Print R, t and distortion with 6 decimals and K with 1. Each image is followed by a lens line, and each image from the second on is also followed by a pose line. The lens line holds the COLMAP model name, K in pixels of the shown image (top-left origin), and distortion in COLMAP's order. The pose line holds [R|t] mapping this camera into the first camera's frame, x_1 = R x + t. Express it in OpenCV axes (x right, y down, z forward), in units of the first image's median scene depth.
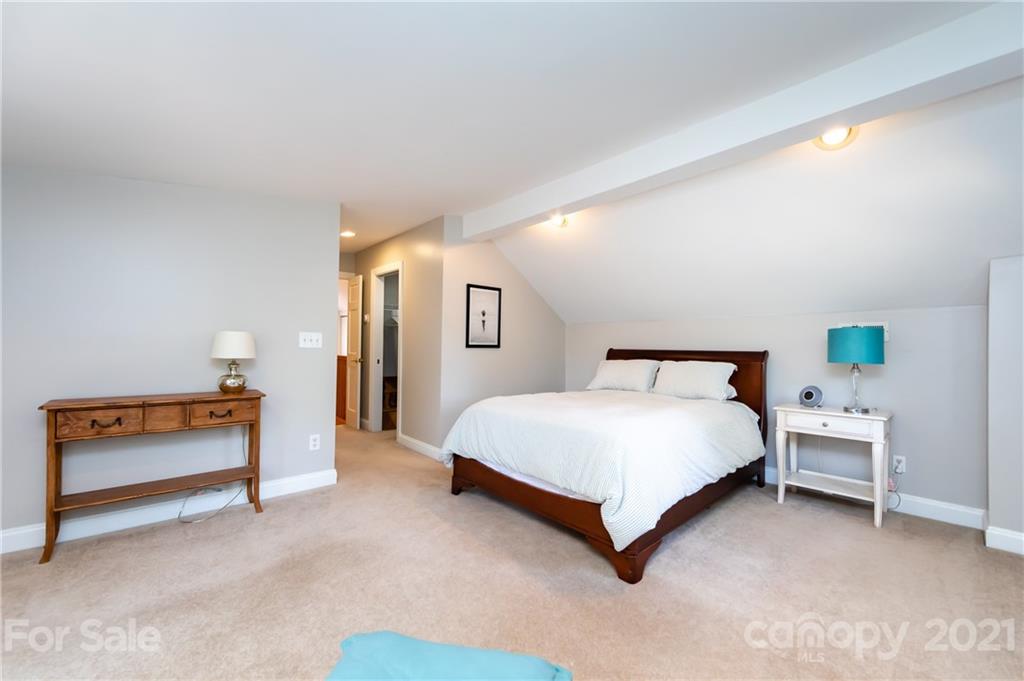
lens RADIAL K [[408.1, 0, 511.8], [0, 408.1, 341.7], [0, 0, 1]] dist [0.000246, -0.000078]
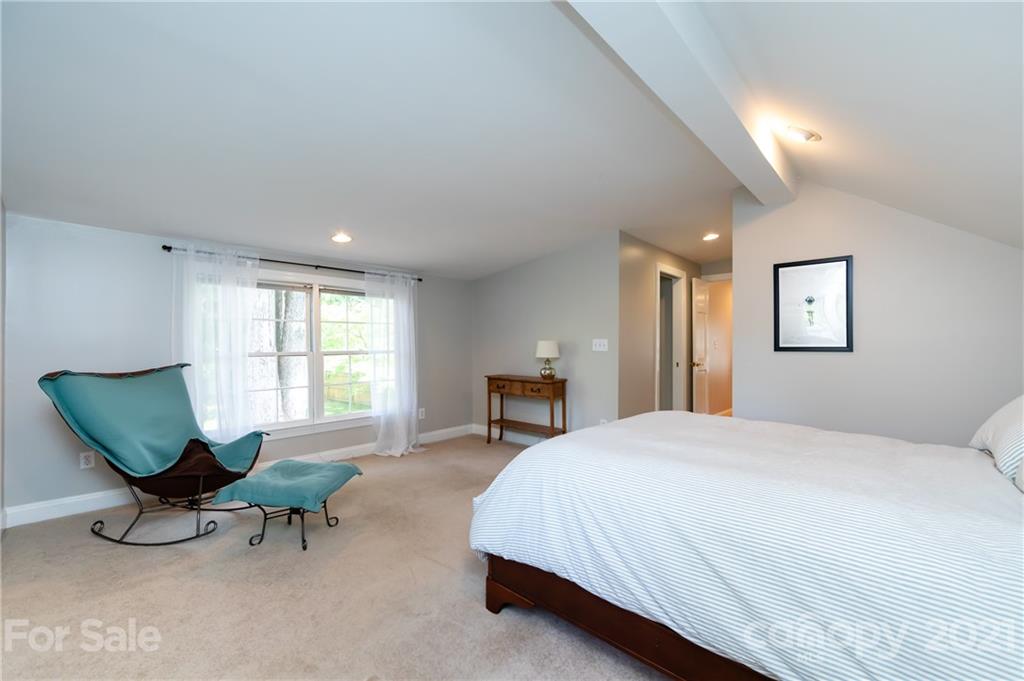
lens RADIAL K [[408.1, 0, 511.8], [0, 408.1, 341.7], [0, 0, 1]] dist [0.000246, -0.000078]
pose [[0.083132, -0.025792, -0.996205, 0.915770], [0.009888, 0.999637, -0.025056, 0.017915], [0.996490, -0.007768, 0.083357, 0.730415]]
